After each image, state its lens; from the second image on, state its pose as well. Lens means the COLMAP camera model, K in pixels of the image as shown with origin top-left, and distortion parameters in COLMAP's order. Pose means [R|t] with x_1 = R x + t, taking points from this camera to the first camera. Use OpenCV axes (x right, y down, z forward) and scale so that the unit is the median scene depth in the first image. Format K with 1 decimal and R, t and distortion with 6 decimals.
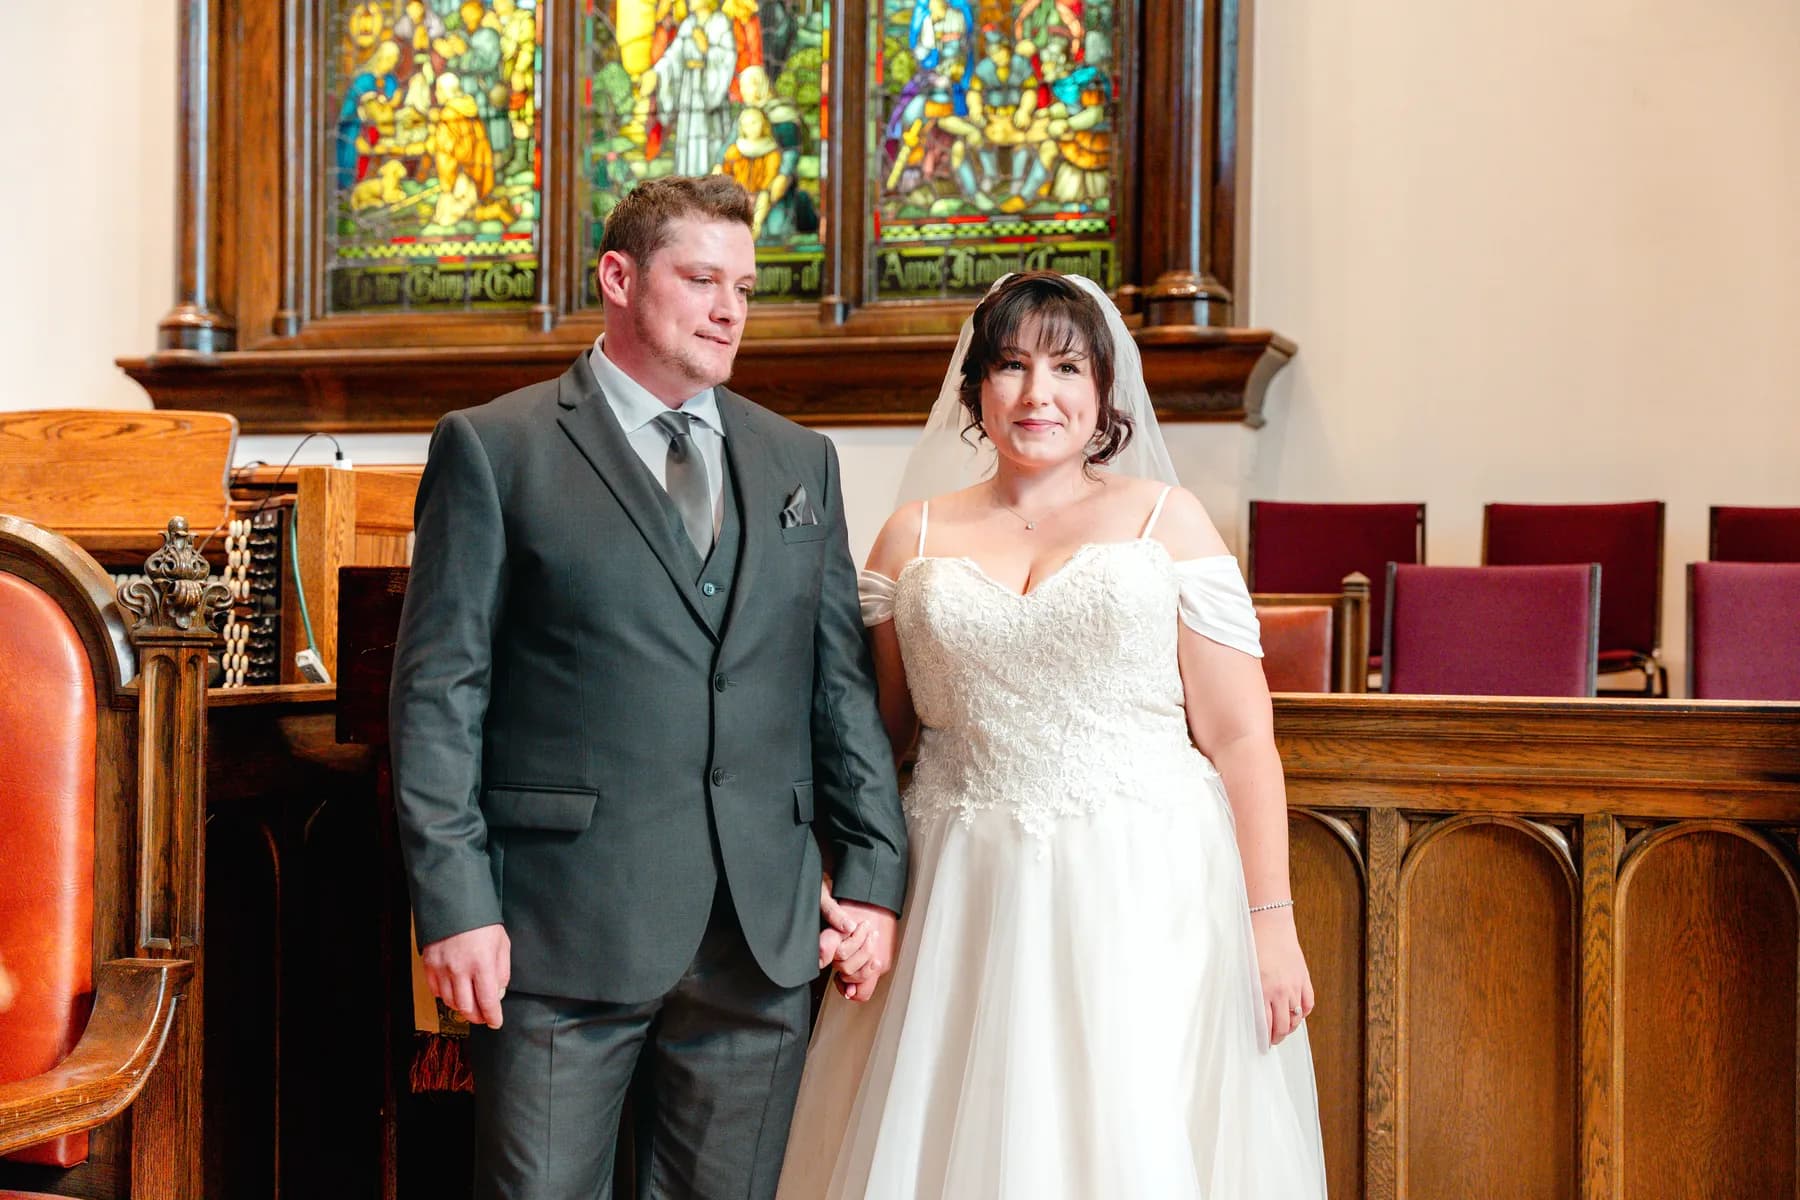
lens RADIAL K [[2643.4, 0, 907.4], [0, 2643.4, 614.9], [0, 0, 1]] dist [0.034298, 0.003751]
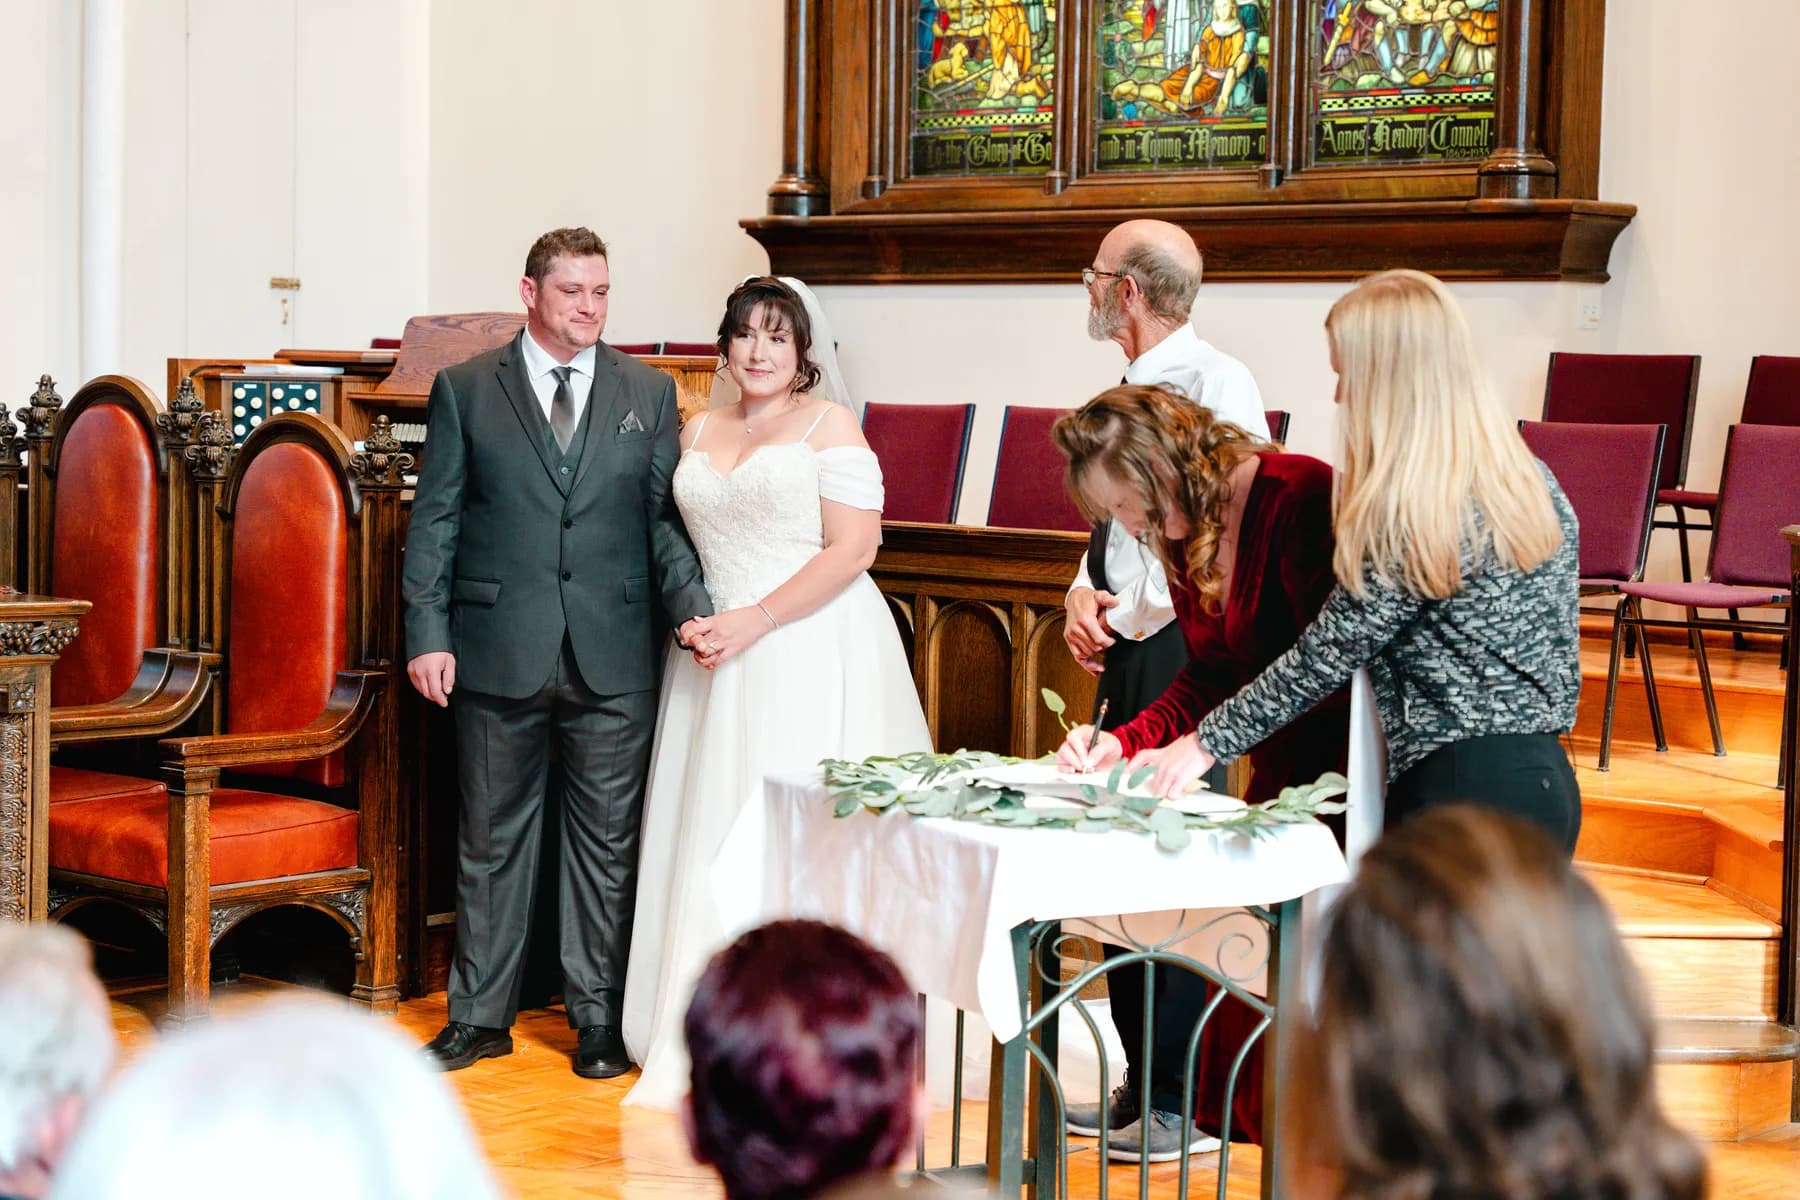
lens RADIAL K [[3476.8, 0, 900.0], [0, 3476.8, 600.0], [0, 0, 1]] dist [-0.007391, 0.068364]
pose [[0.905261, 0.032473, -0.423614, 0.460277], [-0.004521, 0.997755, 0.066824, -0.032570], [0.424832, -0.058578, 0.903375, -0.417304]]
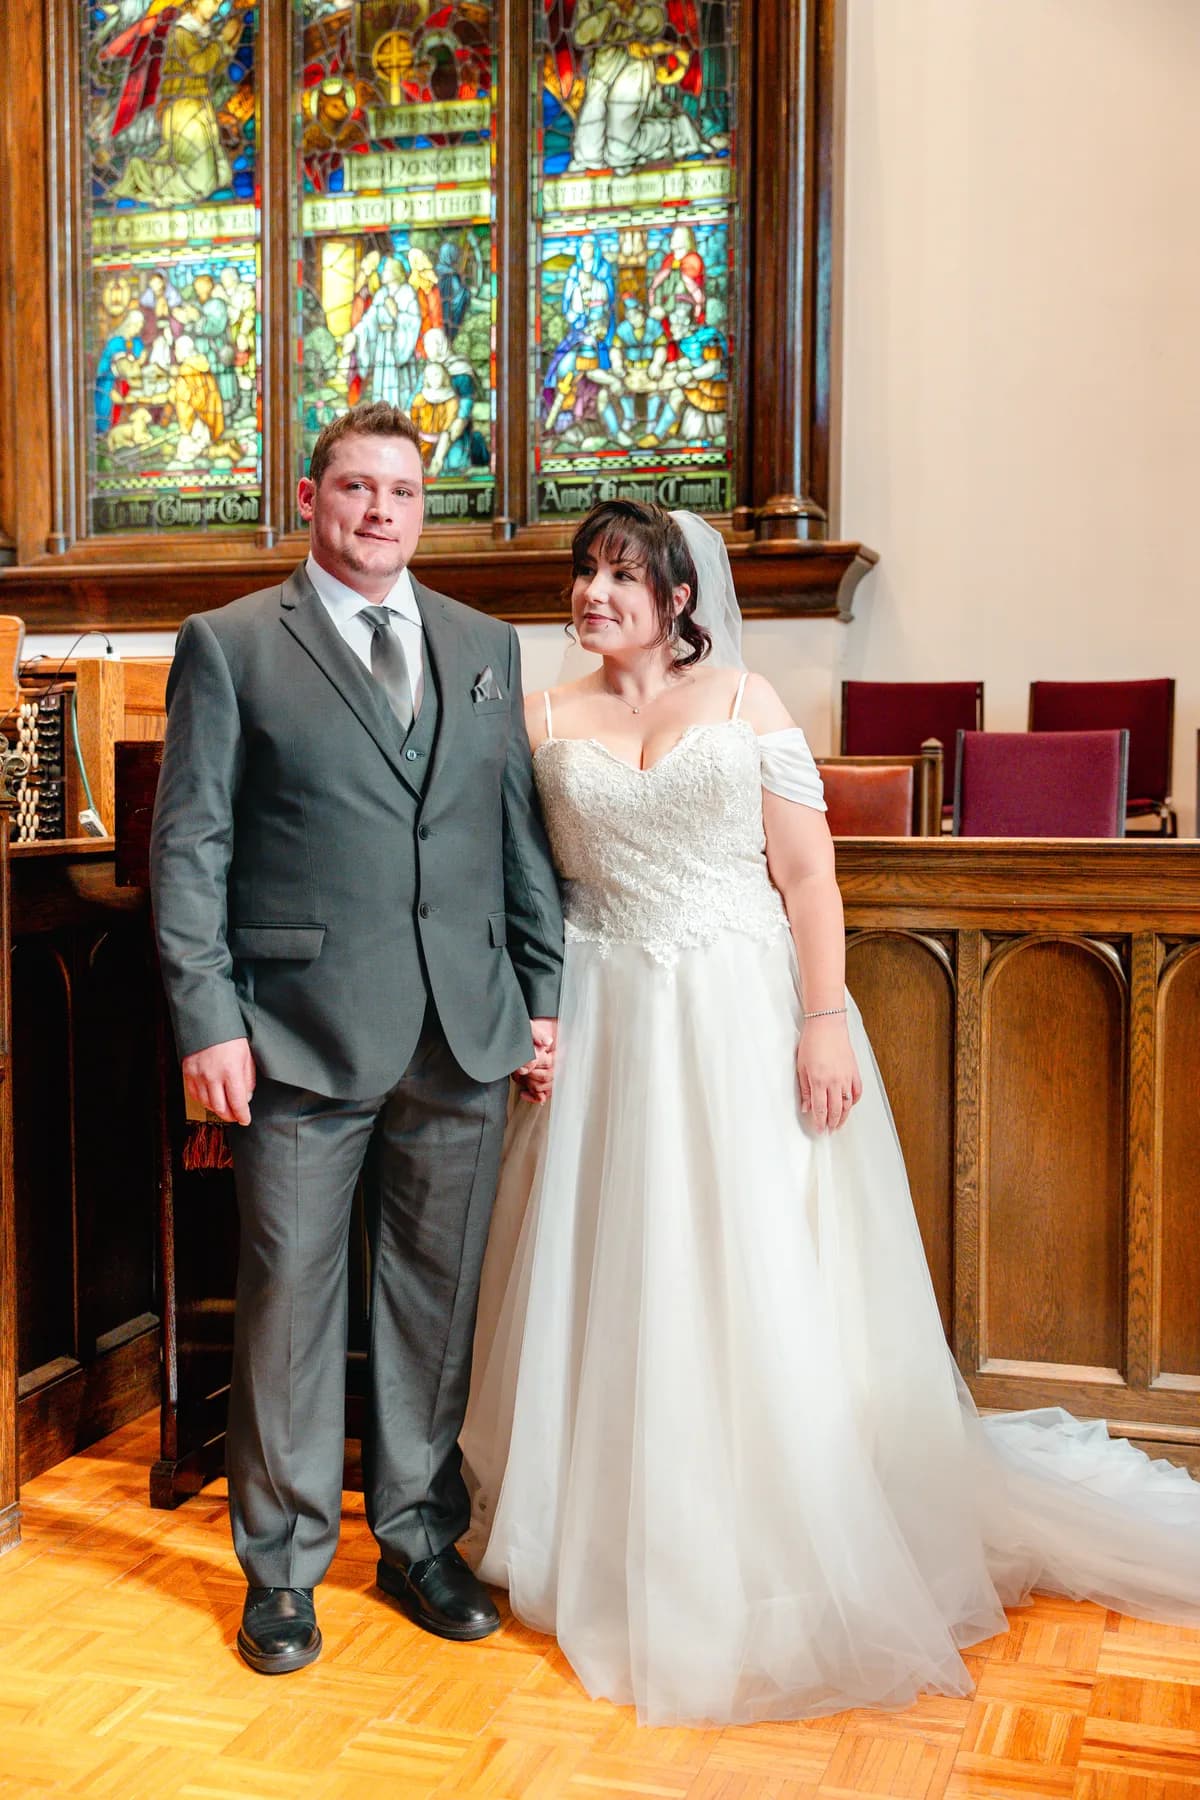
lens RADIAL K [[2091.7, 0, 600.0], [0, 2091.7, 900.0], [0, 0, 1]] dist [0.005594, 0.027964]
pose [[0.999680, -0.011064, 0.022745, -0.006836], [0.009689, 0.998170, 0.059692, -0.000315], [-0.023364, -0.059452, 0.997958, 0.015685]]
